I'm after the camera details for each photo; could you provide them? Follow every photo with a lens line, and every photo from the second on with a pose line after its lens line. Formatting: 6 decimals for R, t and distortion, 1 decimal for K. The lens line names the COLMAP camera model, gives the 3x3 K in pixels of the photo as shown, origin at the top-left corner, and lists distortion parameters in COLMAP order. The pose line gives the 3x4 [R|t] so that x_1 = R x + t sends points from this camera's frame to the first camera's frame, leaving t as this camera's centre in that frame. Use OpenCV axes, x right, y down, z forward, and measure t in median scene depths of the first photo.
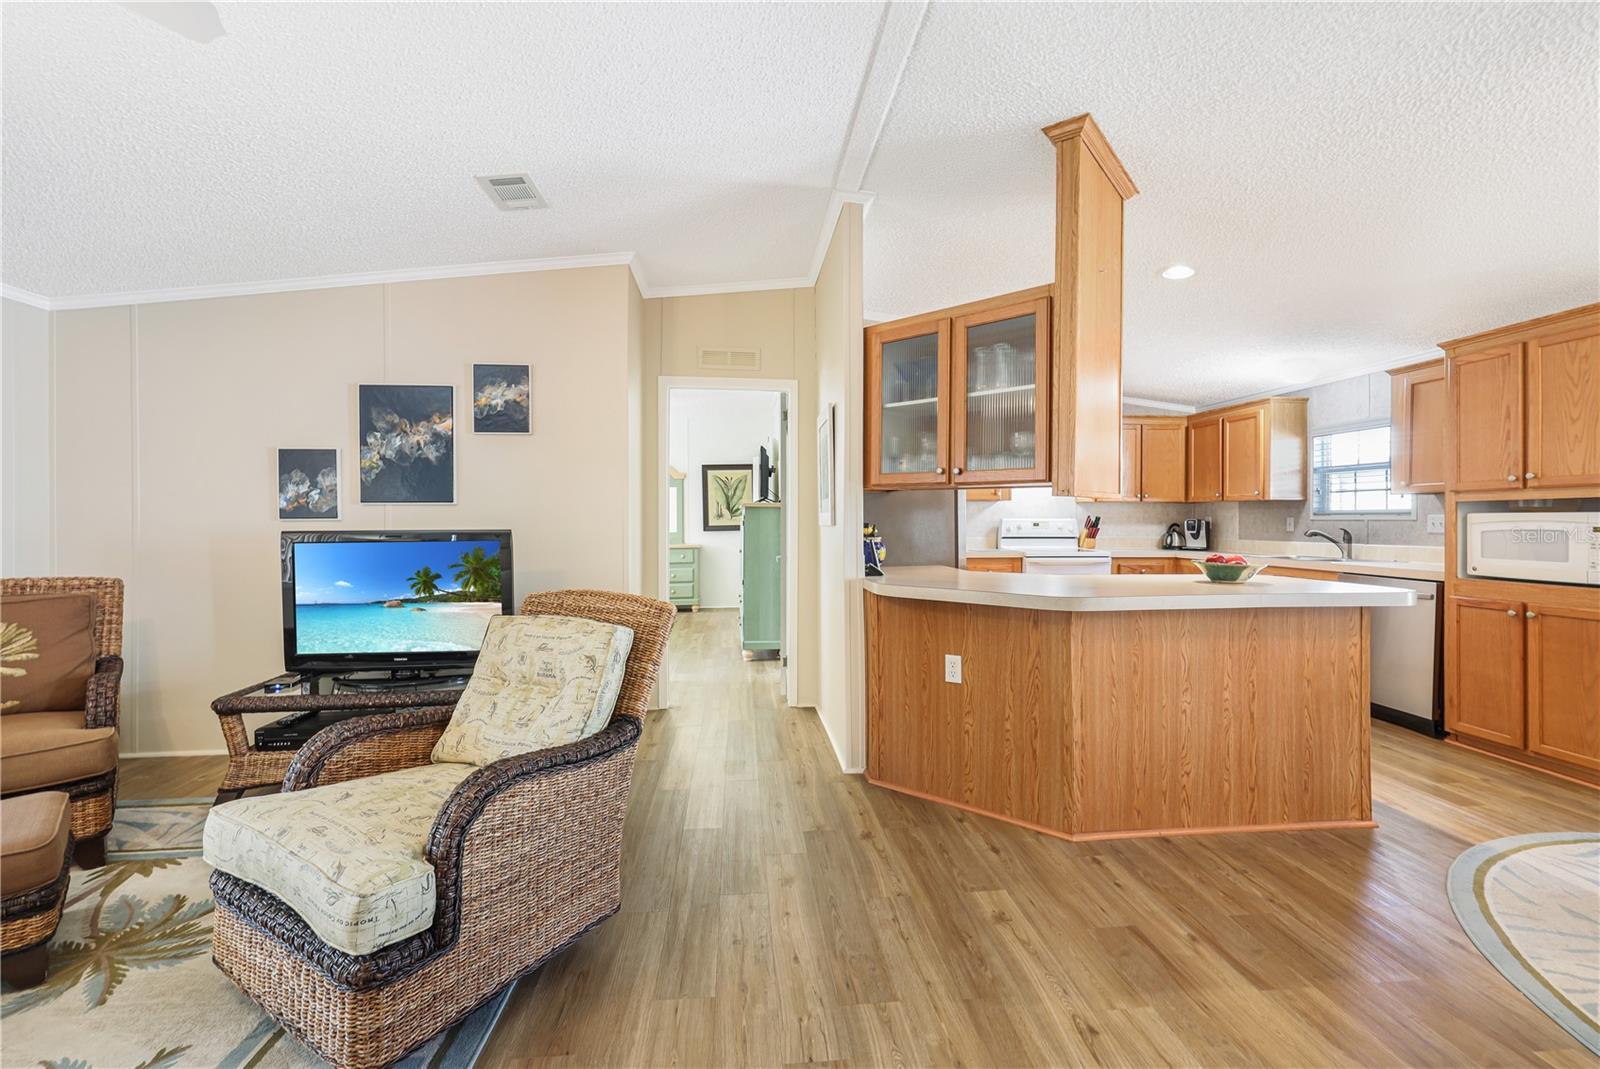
lens RADIAL K [[656.0, 0, 804.4], [0, 656.0, 523.7], [0, 0, 1]] dist [0.000208, -0.000339]
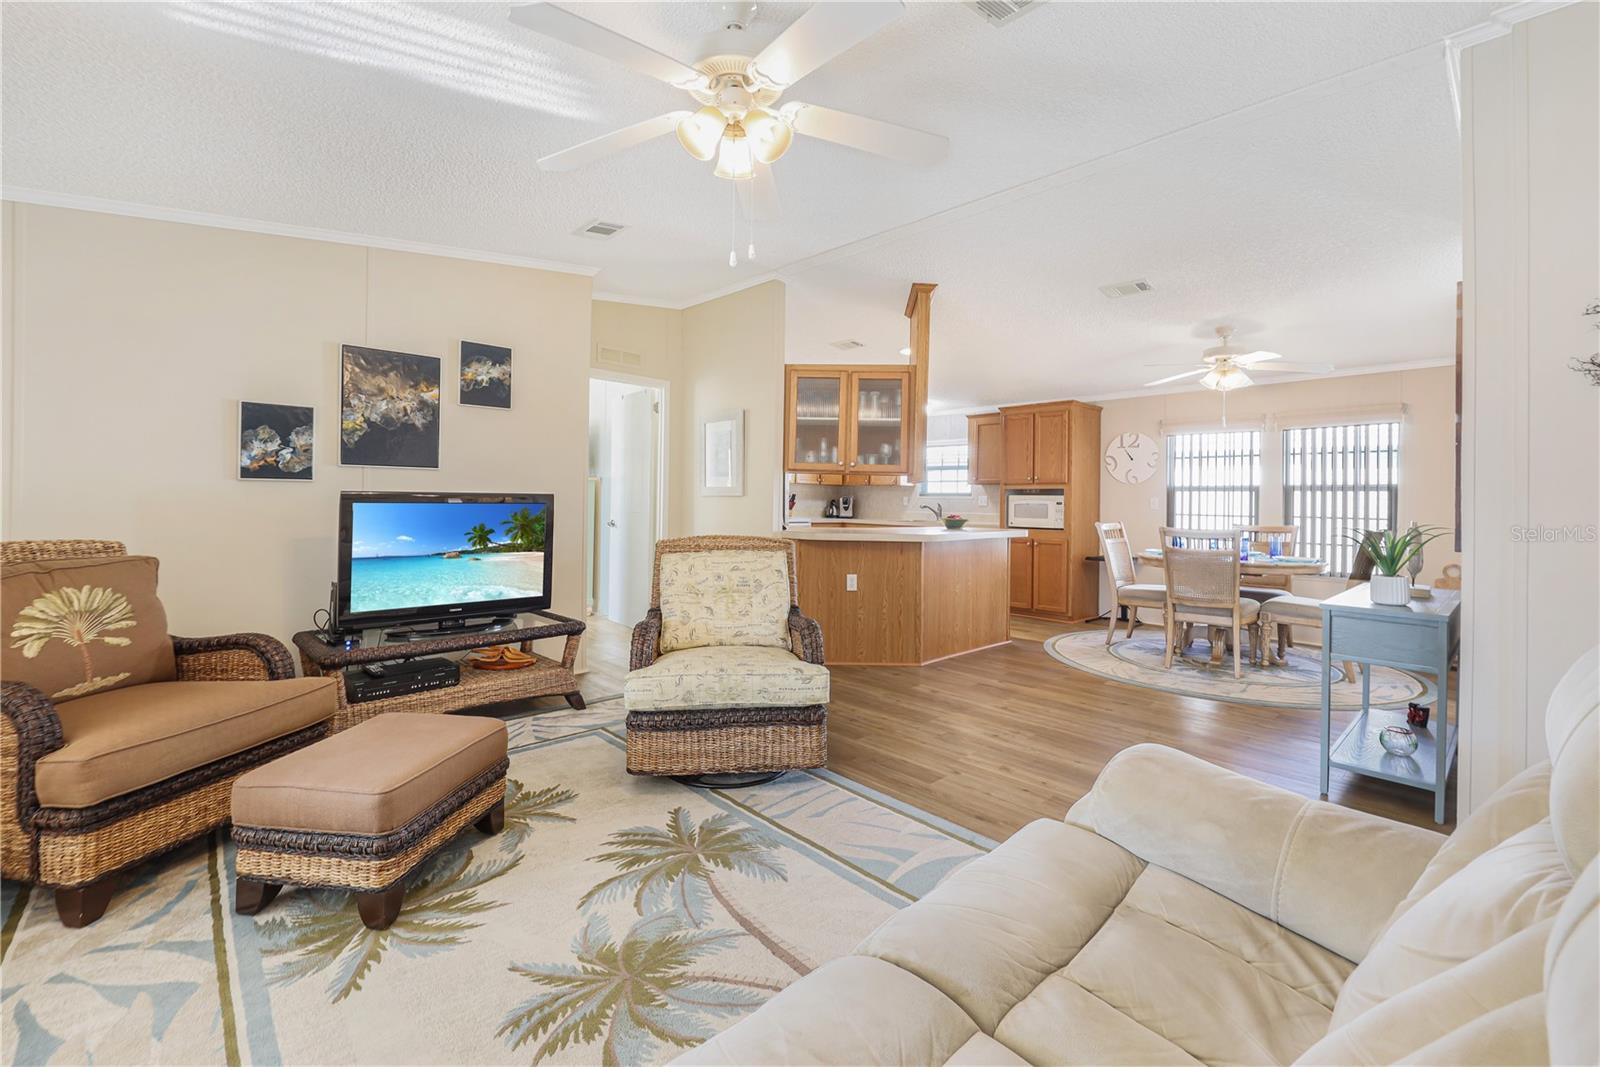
lens RADIAL K [[665.1, 0, 805.4], [0, 665.1, 489.5], [0, 0, 1]] dist [-0.001339, -0.000076]
pose [[0.789782, 0.023040, 0.612954, -0.714836], [-0.012599, 0.999693, -0.021343, 0.017783], [-0.613258, 0.009134, 0.789830, -0.207627]]
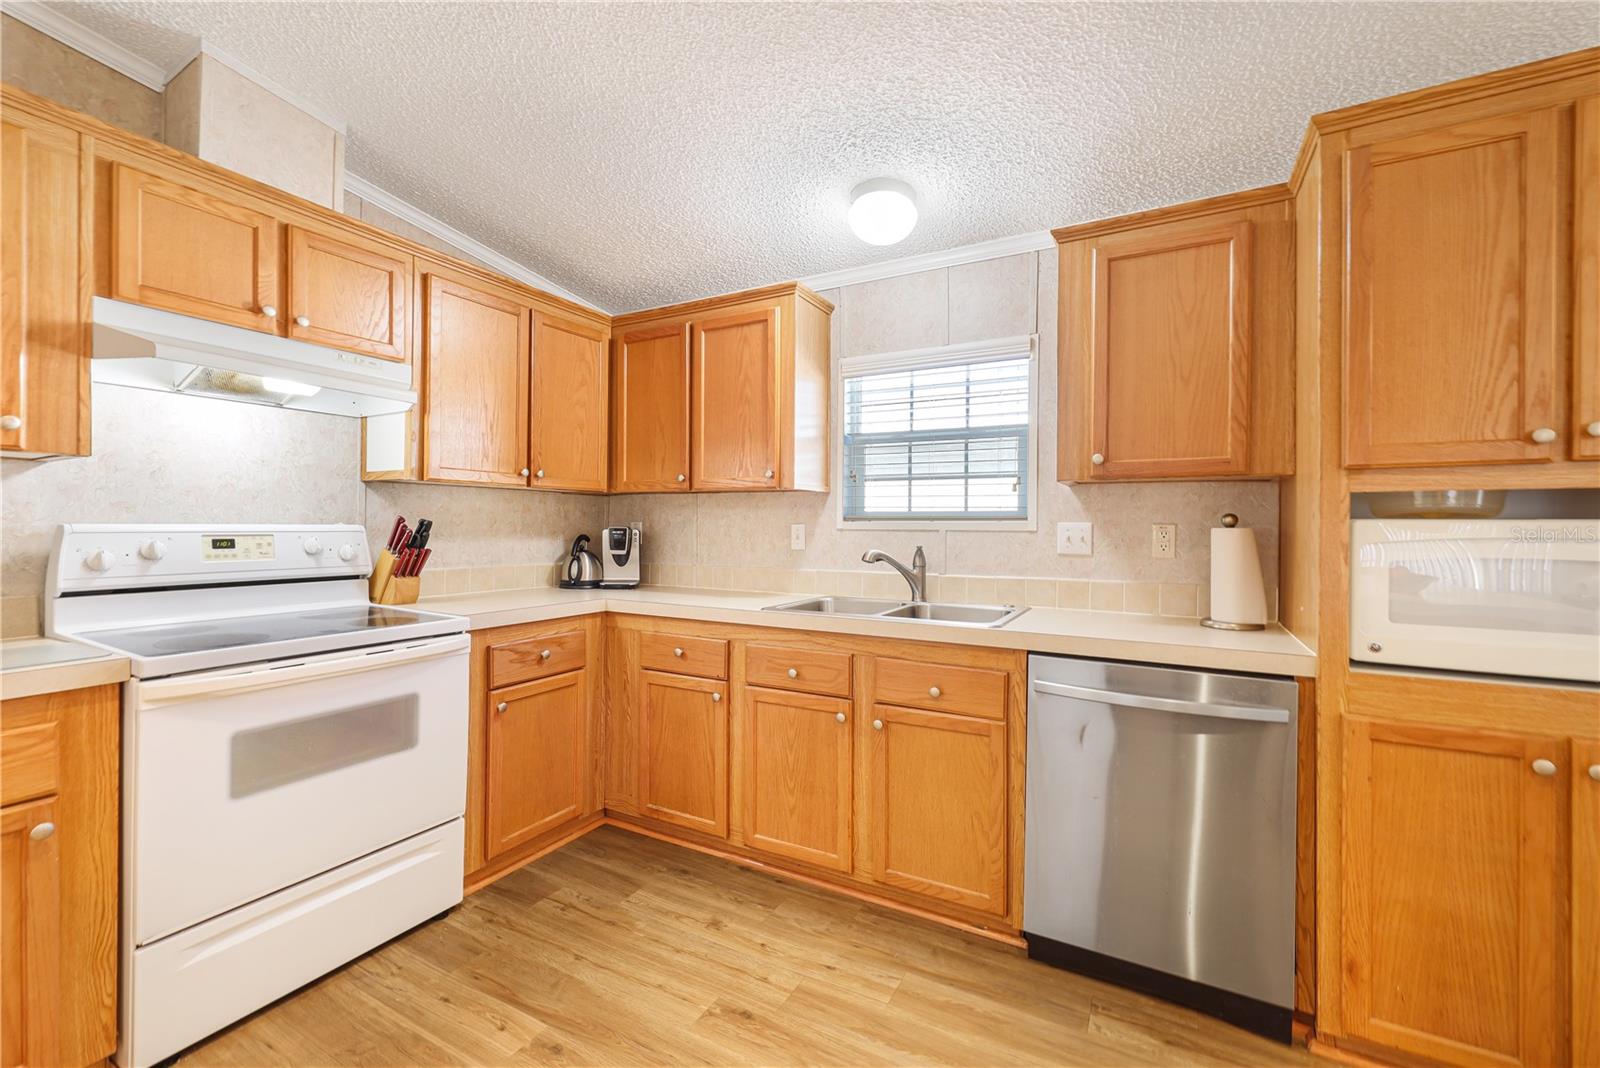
lens RADIAL K [[656.0, 0, 801.5], [0, 656.0, 526.4], [0, 0, 1]] dist [0.000208, -0.000339]
pose [[0.561790, -0.000110, 0.827280, 0.467423], [0.001001, 0.999999, -0.000547, -0.012054], [-0.827279, 0.001135, 0.561790, 1.111811]]
